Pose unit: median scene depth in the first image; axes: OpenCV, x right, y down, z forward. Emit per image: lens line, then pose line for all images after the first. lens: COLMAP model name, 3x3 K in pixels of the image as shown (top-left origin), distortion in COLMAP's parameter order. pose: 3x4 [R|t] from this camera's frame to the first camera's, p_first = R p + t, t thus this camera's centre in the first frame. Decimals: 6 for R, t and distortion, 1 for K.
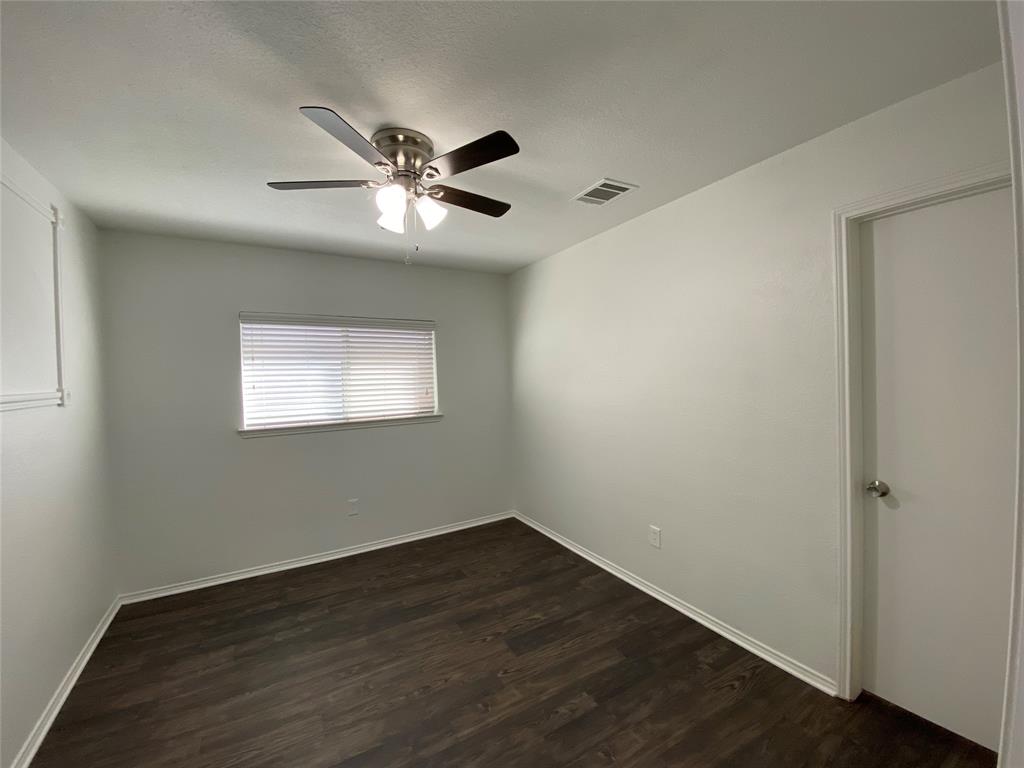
lens RADIAL K [[416.6, 0, 509.7], [0, 416.6, 382.3], [0, 0, 1]] dist [0.004119, -0.009580]
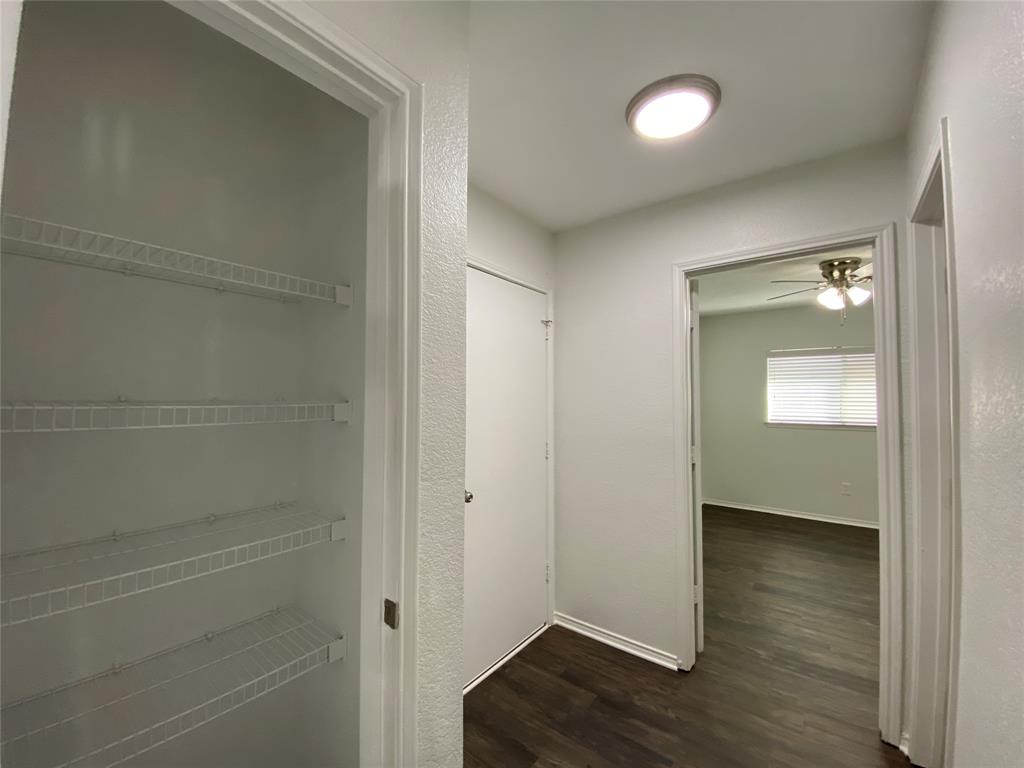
lens RADIAL K [[416.6, 0, 511.1], [0, 416.6, 384.6], [0, 0, 1]] dist [0.004119, -0.009580]
pose [[0.377625, 0.007579, -0.925928, 0.512635], [-0.028870, 0.999577, -0.003592, 0.001704], [0.925508, 0.028088, 0.377684, -0.576608]]
